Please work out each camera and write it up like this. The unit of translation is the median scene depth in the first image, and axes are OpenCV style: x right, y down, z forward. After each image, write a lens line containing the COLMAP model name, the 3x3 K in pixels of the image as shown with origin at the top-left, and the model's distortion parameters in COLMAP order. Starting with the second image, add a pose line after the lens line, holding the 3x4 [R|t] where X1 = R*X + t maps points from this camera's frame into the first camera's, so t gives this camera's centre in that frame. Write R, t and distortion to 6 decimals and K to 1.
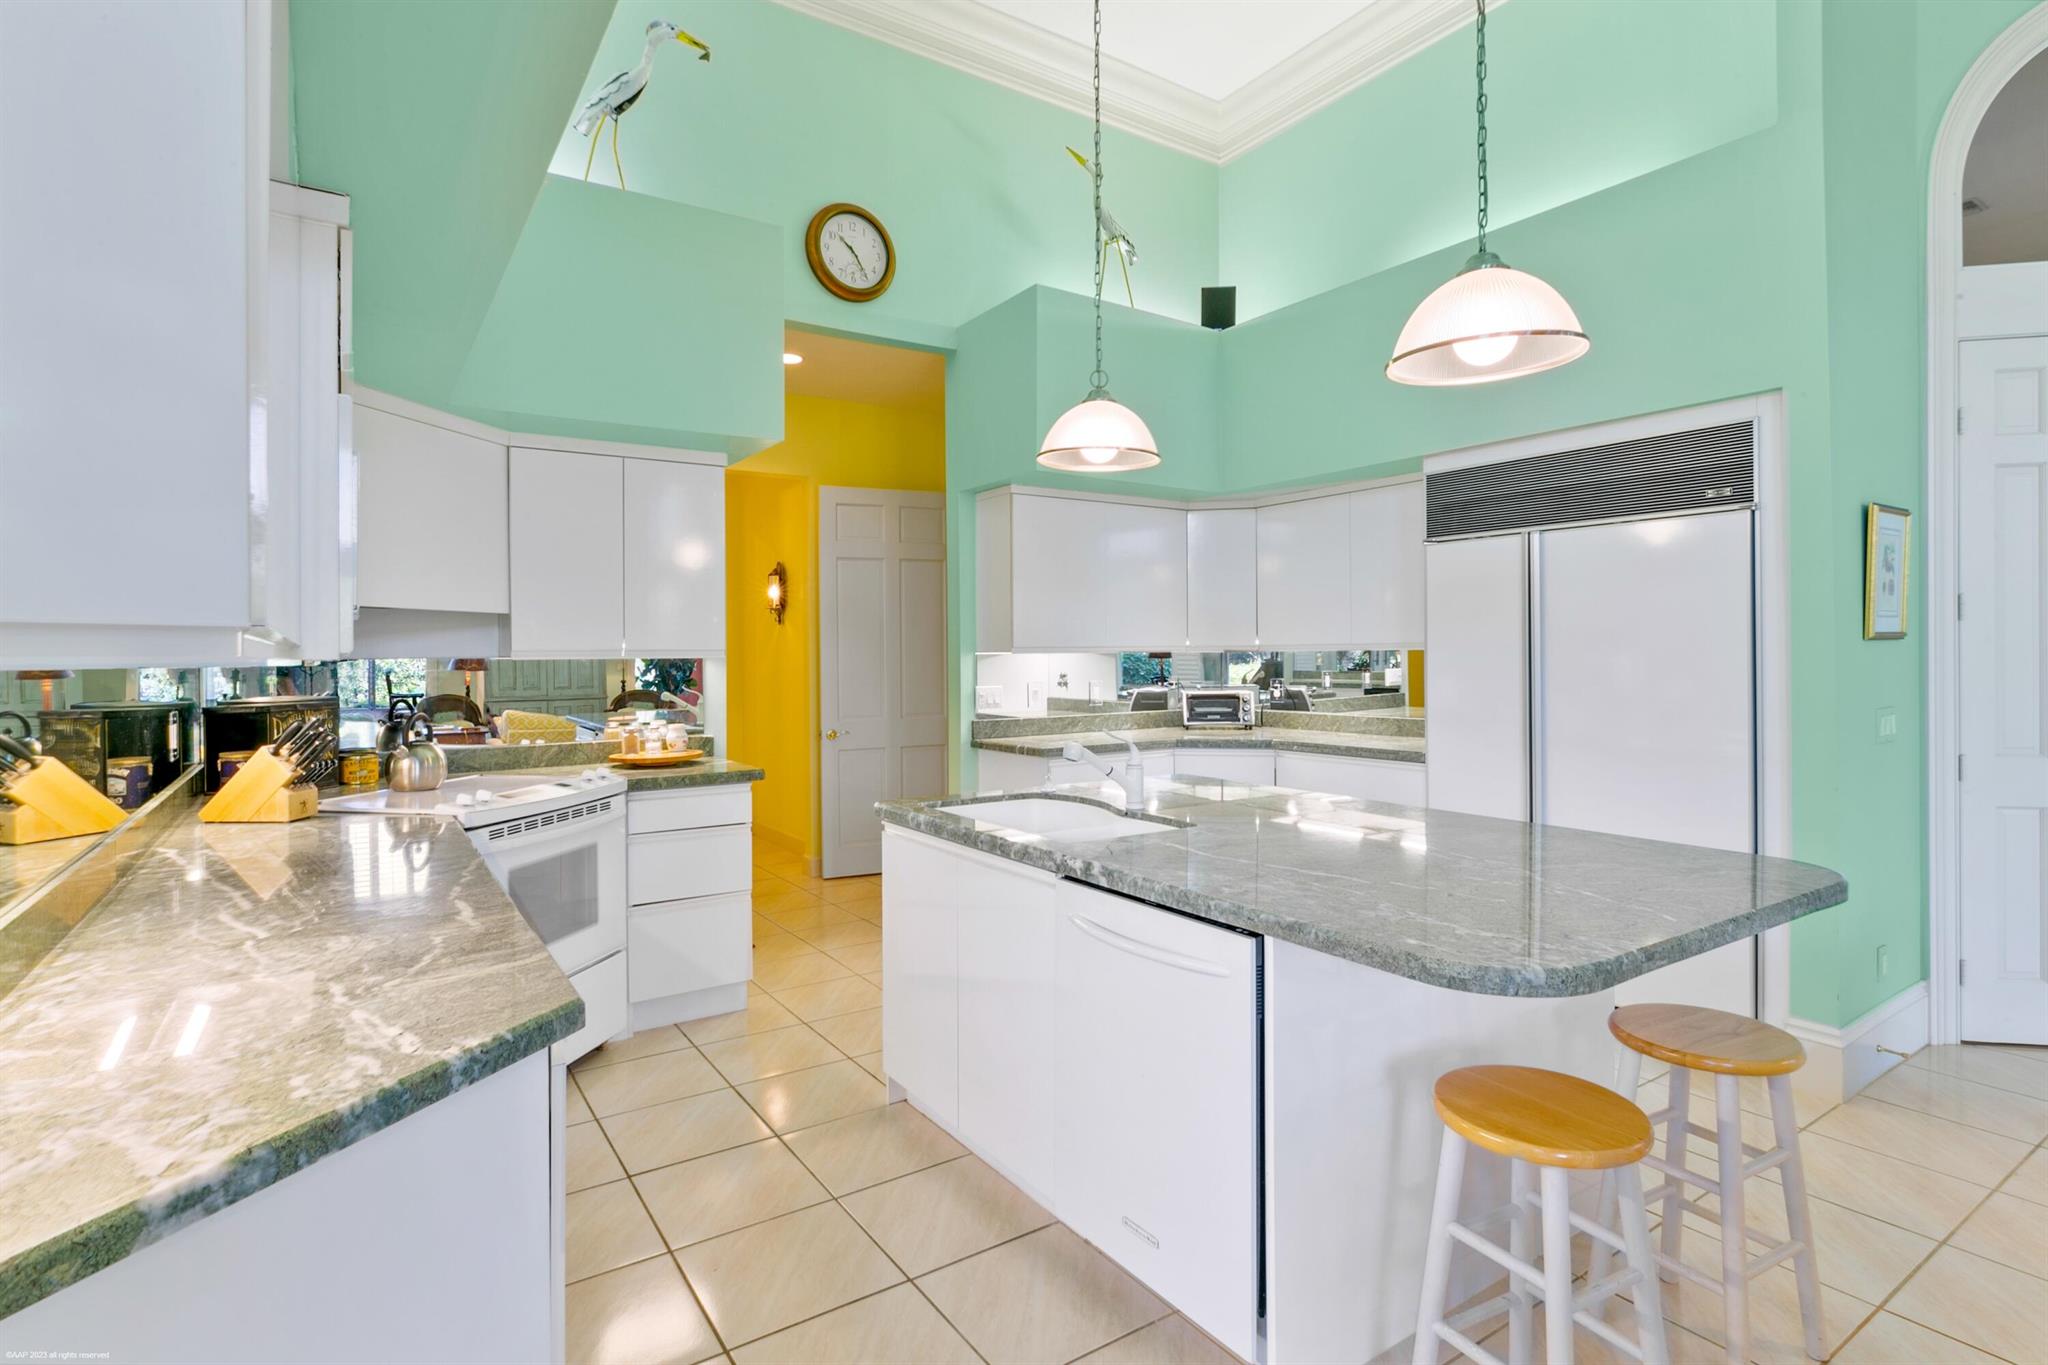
lens RADIAL K [[1027.4, 0, 1028.4], [0, 1027.4, 665.5], [0, 0, 1]] dist [-0.000704, -0.000050]
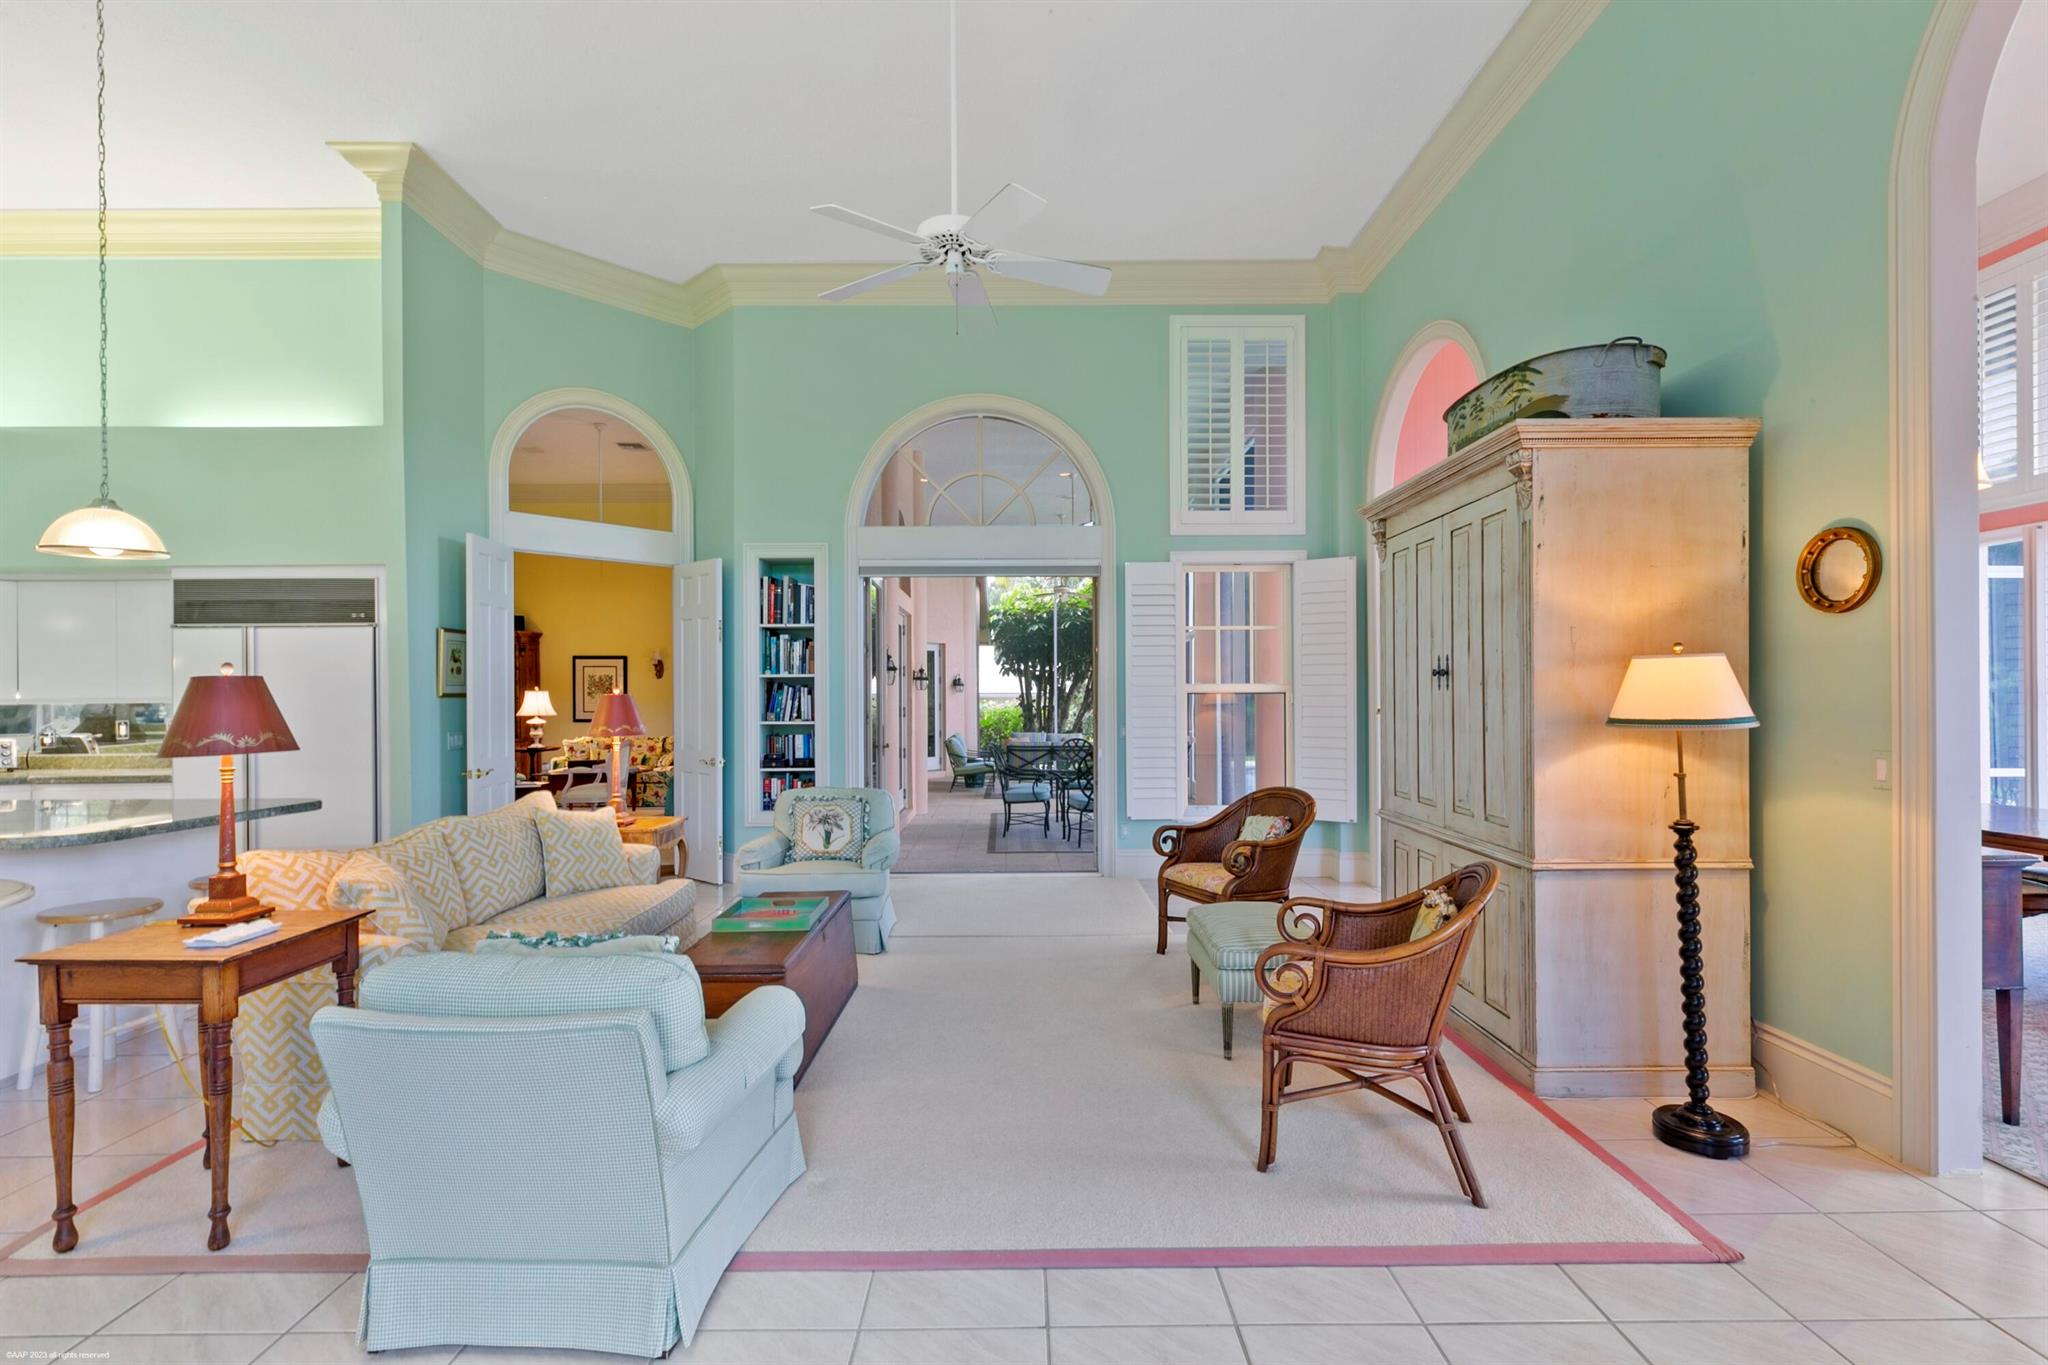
lens RADIAL K [[919.4, 0, 1026.8], [0, 919.4, 692.7], [0, 0, 1]] dist [0.000154, -0.000320]
pose [[0.549757, 0.007307, 0.835293, -0.023565], [0.013119, 0.999763, -0.017381, 0.008976], [-0.835222, 0.020513, 0.549531, -0.687943]]
